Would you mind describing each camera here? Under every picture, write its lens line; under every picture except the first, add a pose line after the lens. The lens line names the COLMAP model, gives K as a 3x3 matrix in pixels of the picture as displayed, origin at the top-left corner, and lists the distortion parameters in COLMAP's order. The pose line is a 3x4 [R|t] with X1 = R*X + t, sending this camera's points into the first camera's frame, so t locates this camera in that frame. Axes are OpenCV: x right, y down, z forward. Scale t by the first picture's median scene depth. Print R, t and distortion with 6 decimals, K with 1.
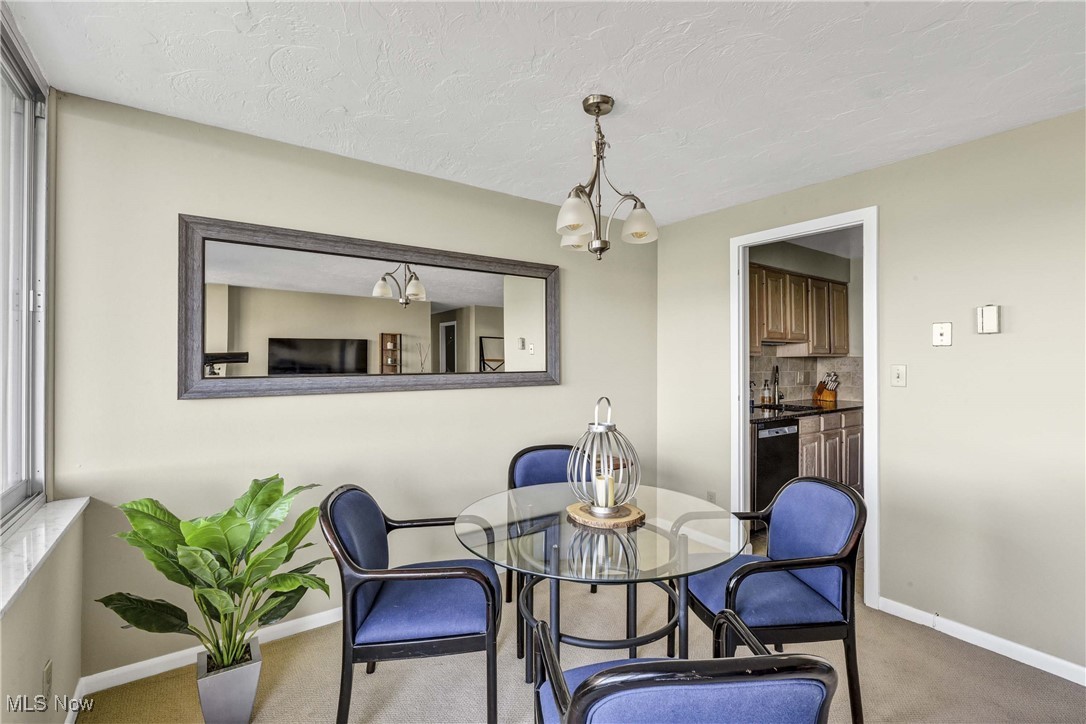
lens RADIAL K [[498.8, 0, 547.4], [0, 498.8, 357.2], [0, 0, 1]] dist [0.002752, 0.000256]
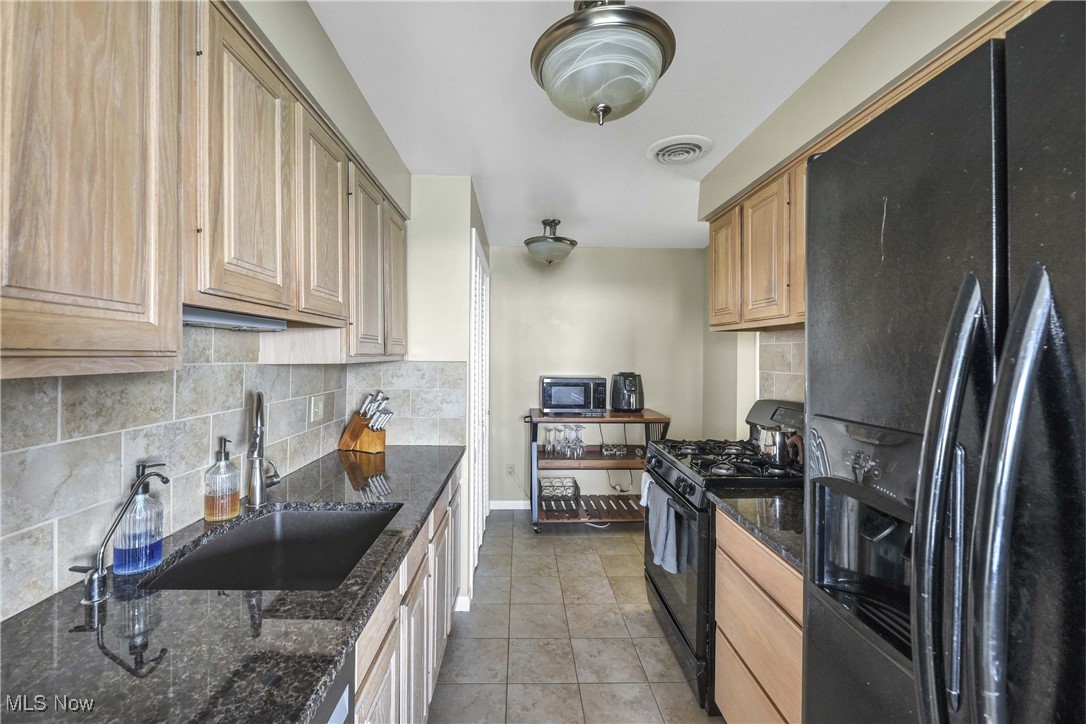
lens RADIAL K [[439.1, 0, 548.9], [0, 439.1, 359.9], [0, 0, 1]] dist [-0.003636, -0.000714]
pose [[0.528383, -0.007456, 0.848974, 0.311221], [-0.007970, 0.999874, 0.013742, -0.010067], [-0.848969, -0.014028, 0.528256, 0.675595]]
